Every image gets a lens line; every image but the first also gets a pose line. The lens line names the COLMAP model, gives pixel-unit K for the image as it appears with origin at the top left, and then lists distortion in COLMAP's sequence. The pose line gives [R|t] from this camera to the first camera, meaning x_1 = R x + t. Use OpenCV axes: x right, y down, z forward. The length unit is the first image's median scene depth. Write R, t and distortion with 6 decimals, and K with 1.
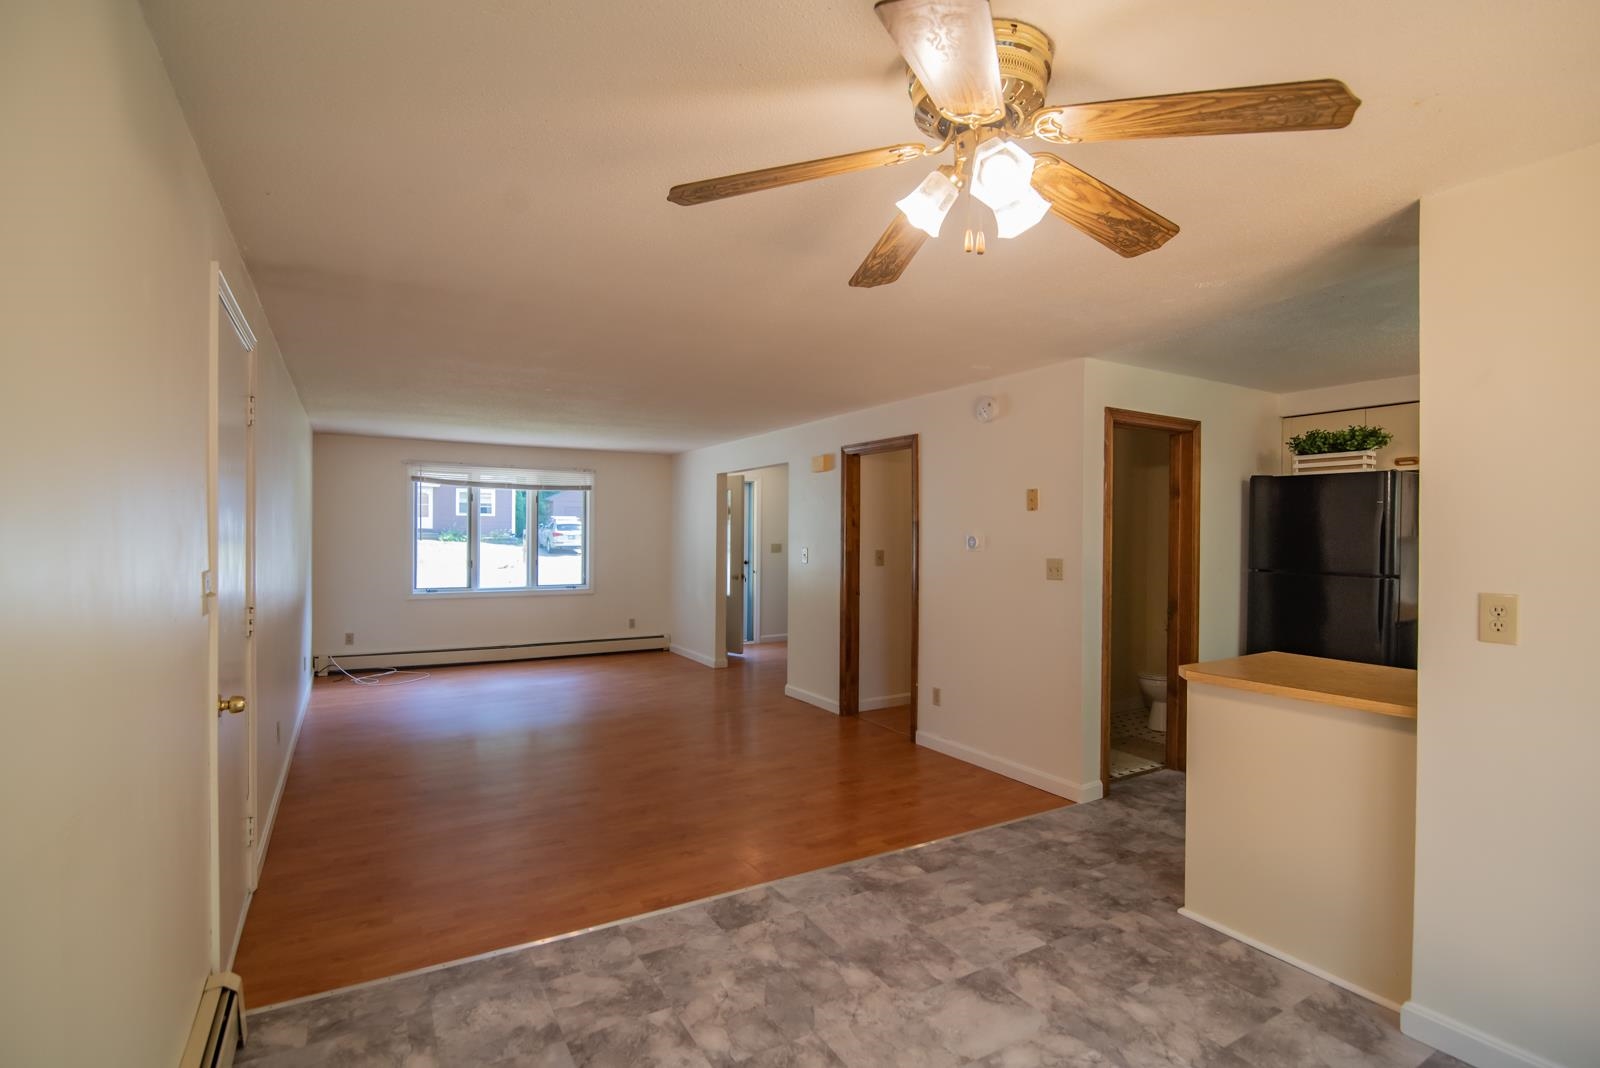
lens RADIAL K [[755.6, 0, 800.9], [0, 755.6, 537.2], [0, 0, 1]] dist [-0.016737, 0.000551]
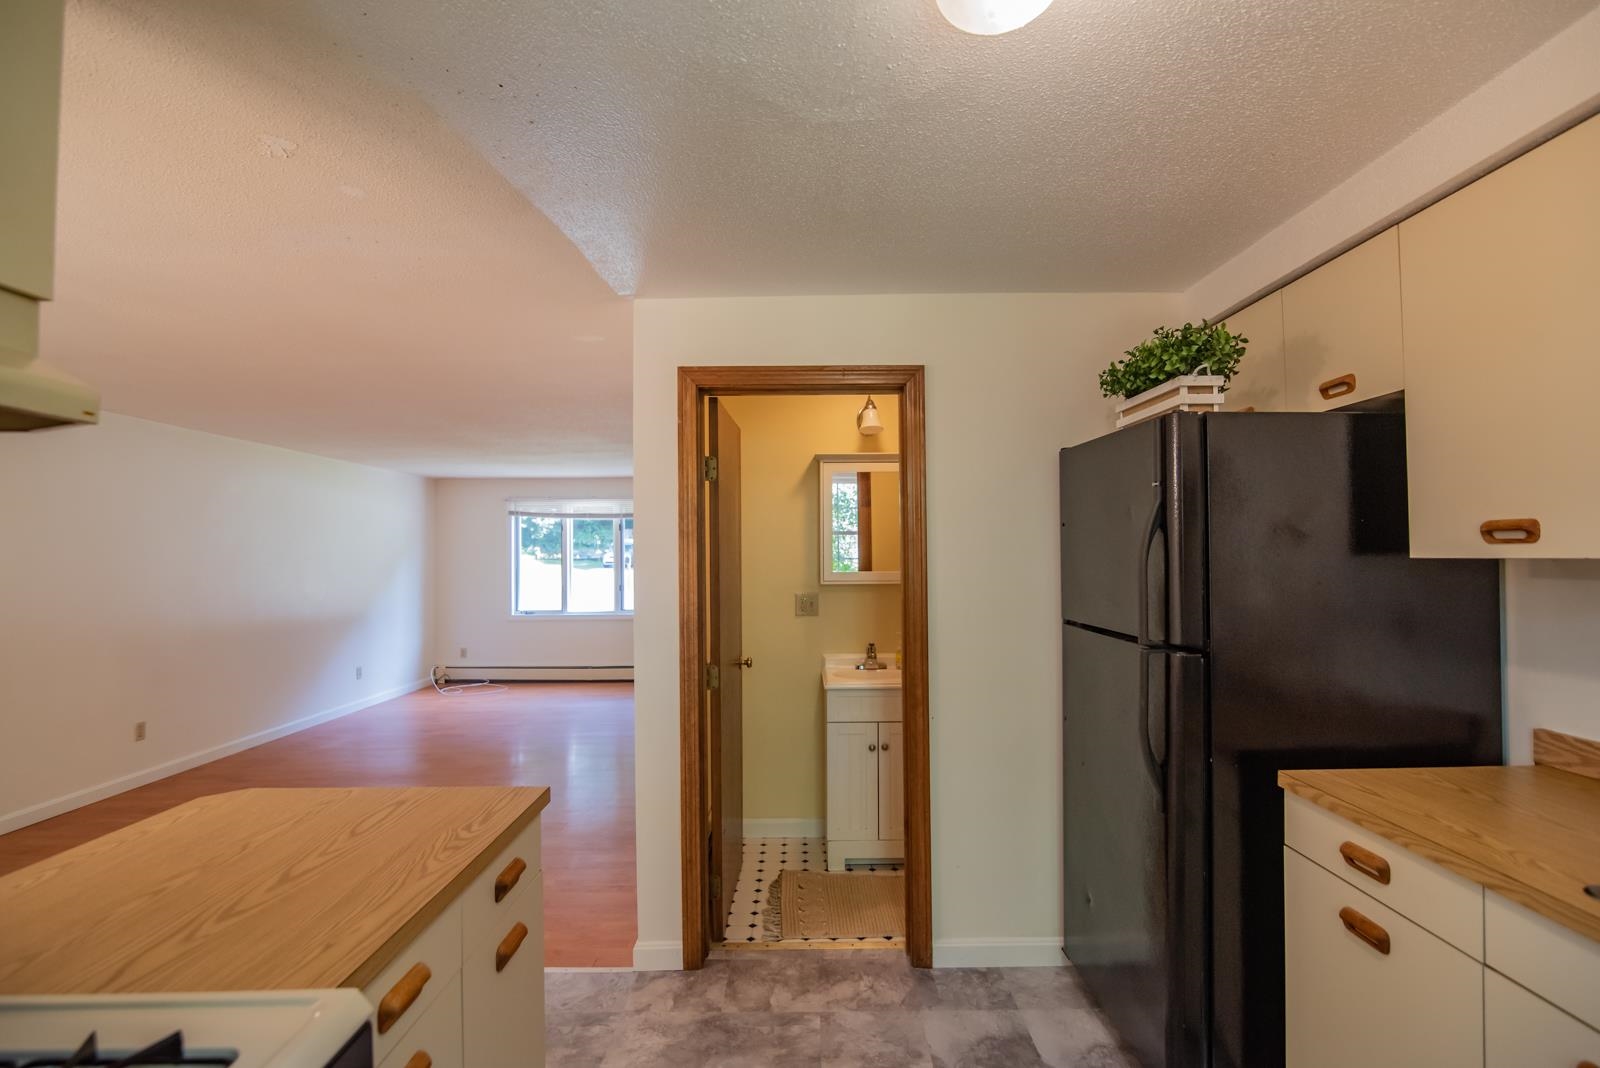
lens RADIAL K [[748.0, 0, 800.0], [0, 748.0, 537.7], [0, 0, 1]] dist [-0.019651, 0.000787]
pose [[0.859024, -0.027363, -0.511204, 0.943168], [0.014423, 0.999468, -0.029261, -0.004662], [0.511733, 0.017763, 0.858961, 0.570413]]
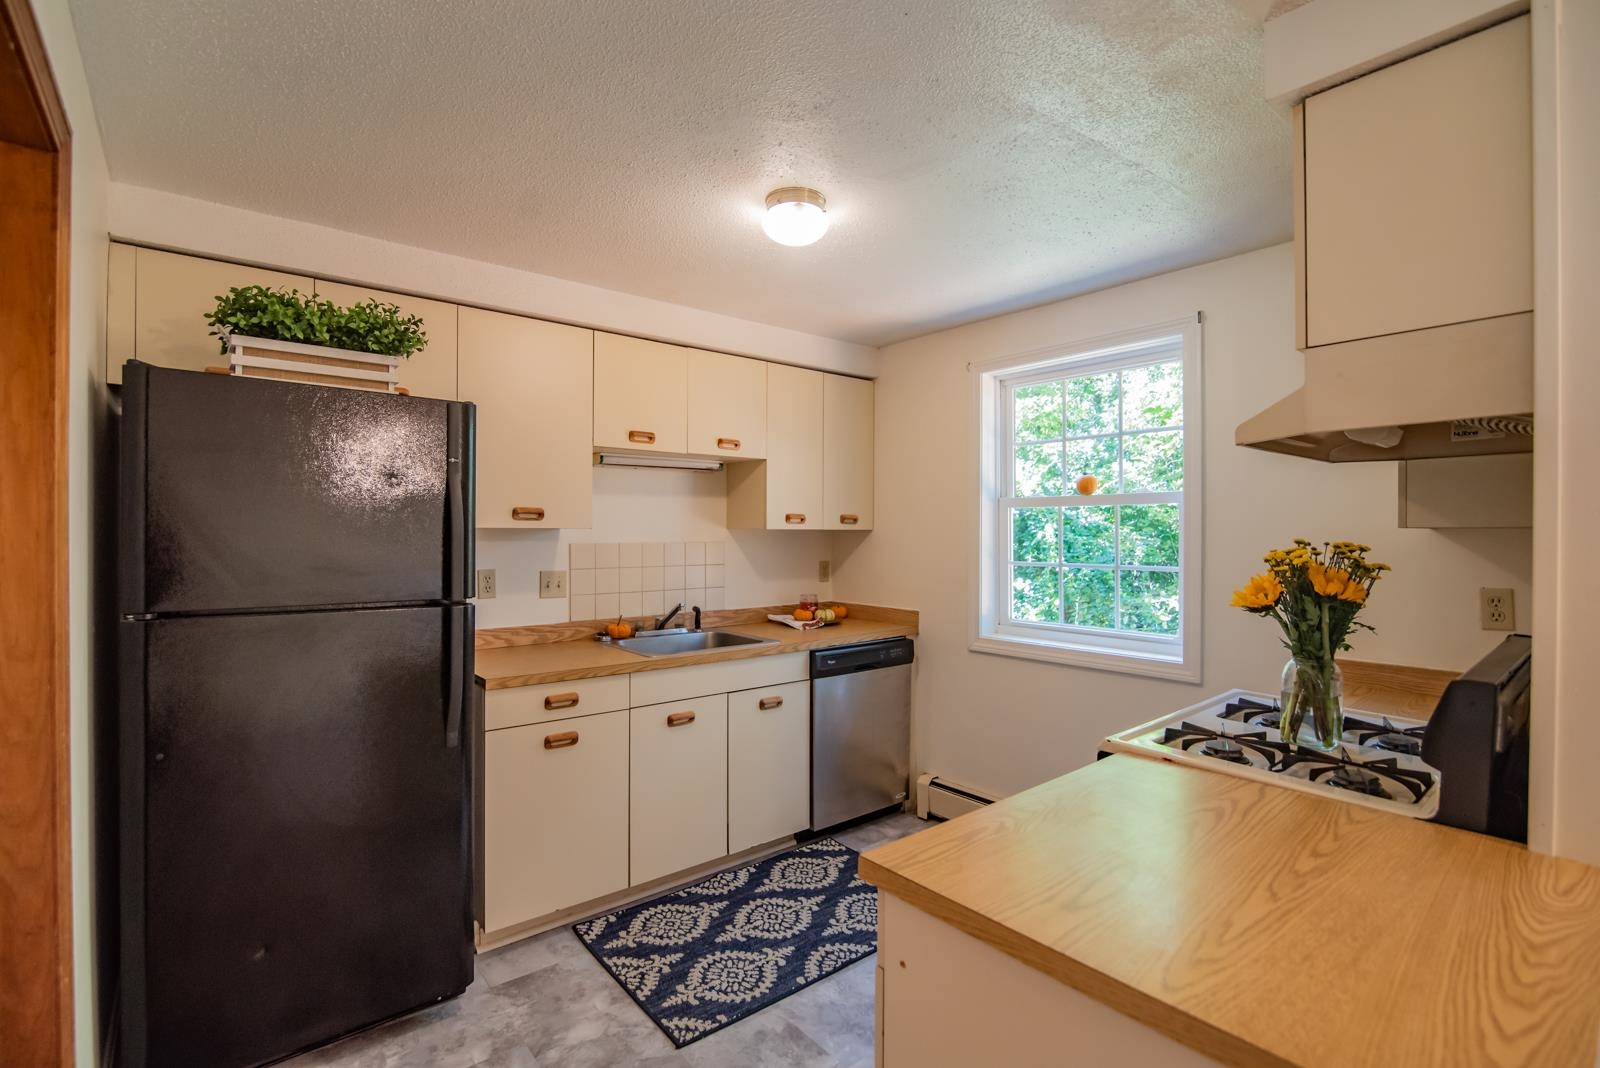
lens RADIAL K [[733.0, 0, 799.0], [0, 733.0, 536.2], [0, 0, 1]] dist [-0.017855, 0.000524]
pose [[-0.152569, -0.012564, 0.988213, 0.267989], [-0.000787, 0.999920, 0.012591, -0.000801], [-0.988293, 0.001144, -0.152567, 0.966385]]
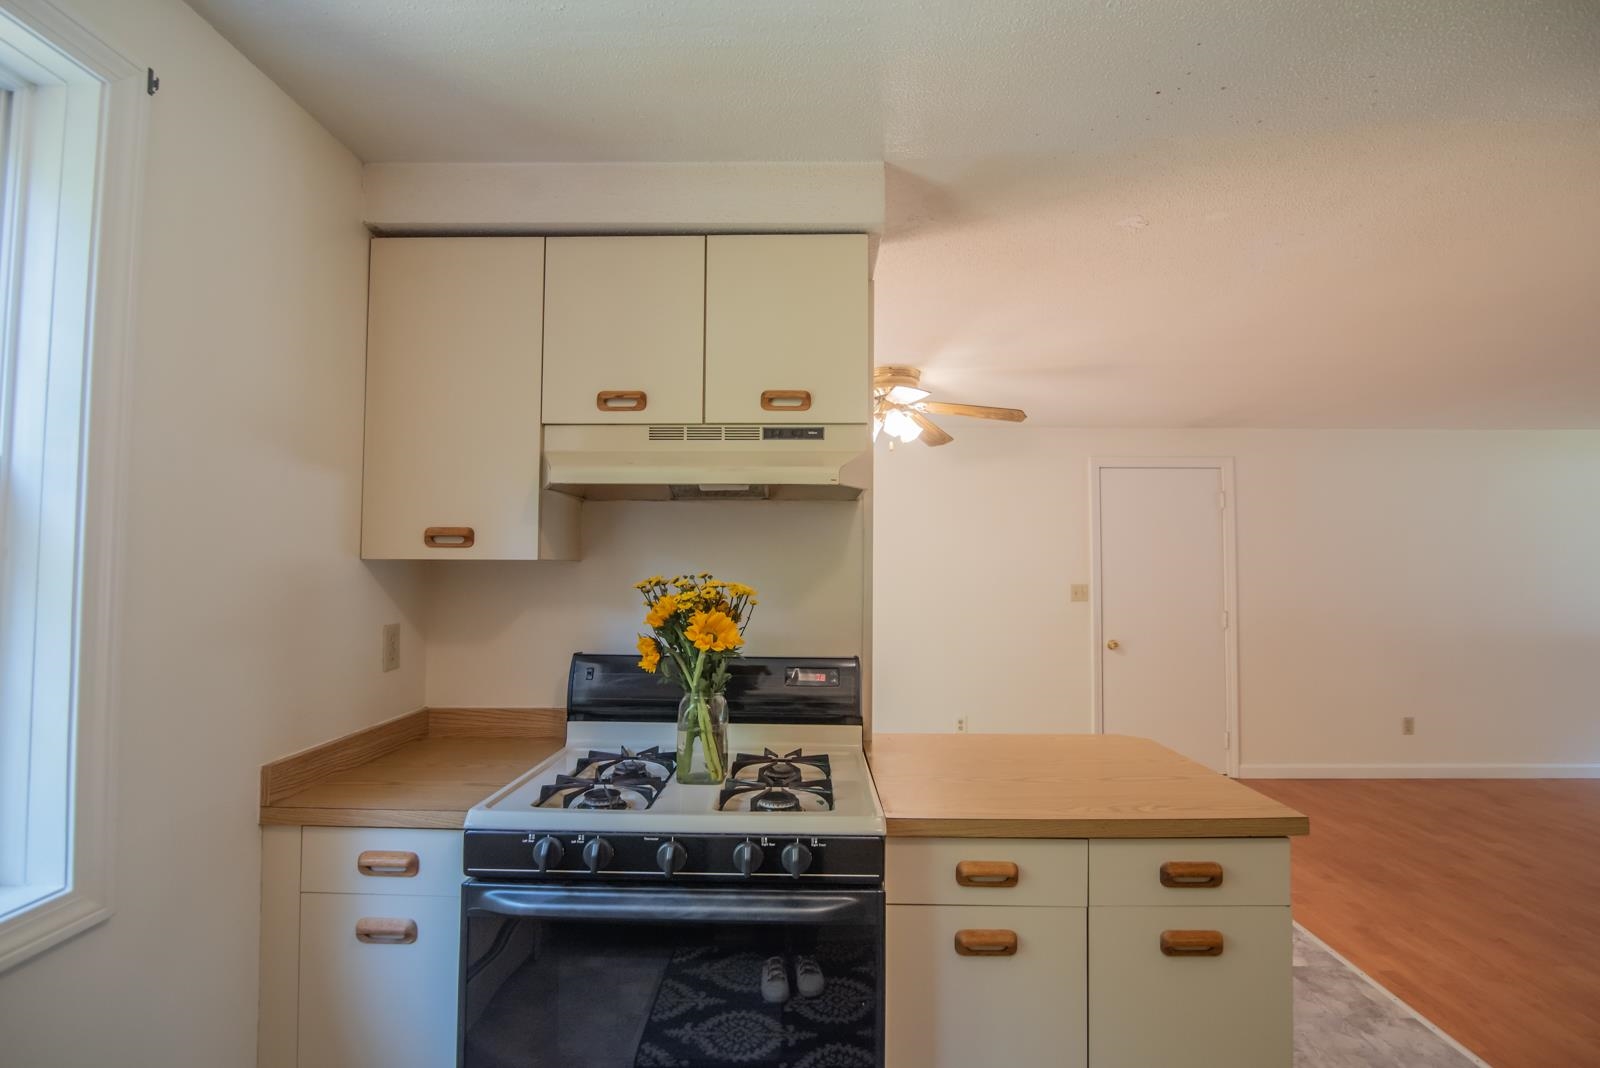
lens RADIAL K [[755.6, 0, 800.9], [0, 755.6, 537.2], [0, 0, 1]] dist [-0.016737, 0.000551]
pose [[-0.525090, -0.041943, -0.850013, 1.059363], [-0.008389, 0.998991, -0.044111, 0.004101], [0.851005, -0.016032, -0.524912, 0.876957]]
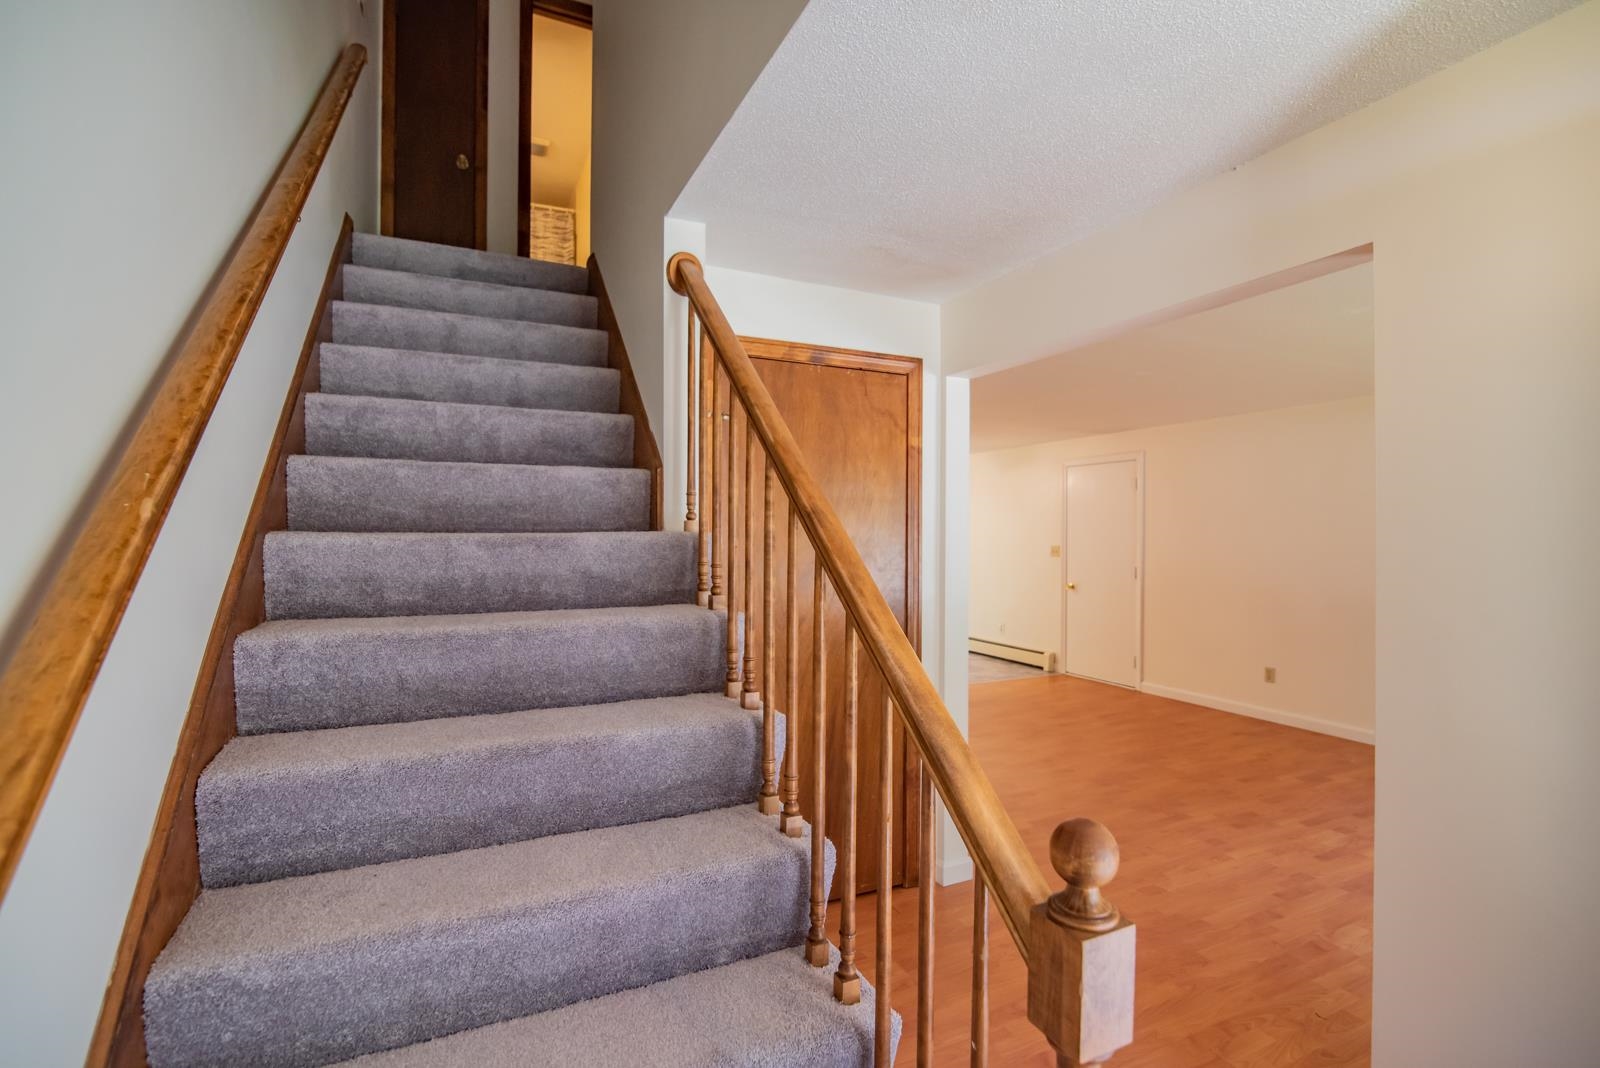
lens RADIAL K [[733.0, 0, 799.0], [0, 733.0, 536.2], [0, 0, 1]] dist [-0.017855, 0.000524]
pose [[-0.995897, -0.008693, 0.090081, 0.096784], [-0.008118, 0.999944, 0.006741, -0.009821], [-0.090134, 0.005982, -0.995912, 2.756631]]
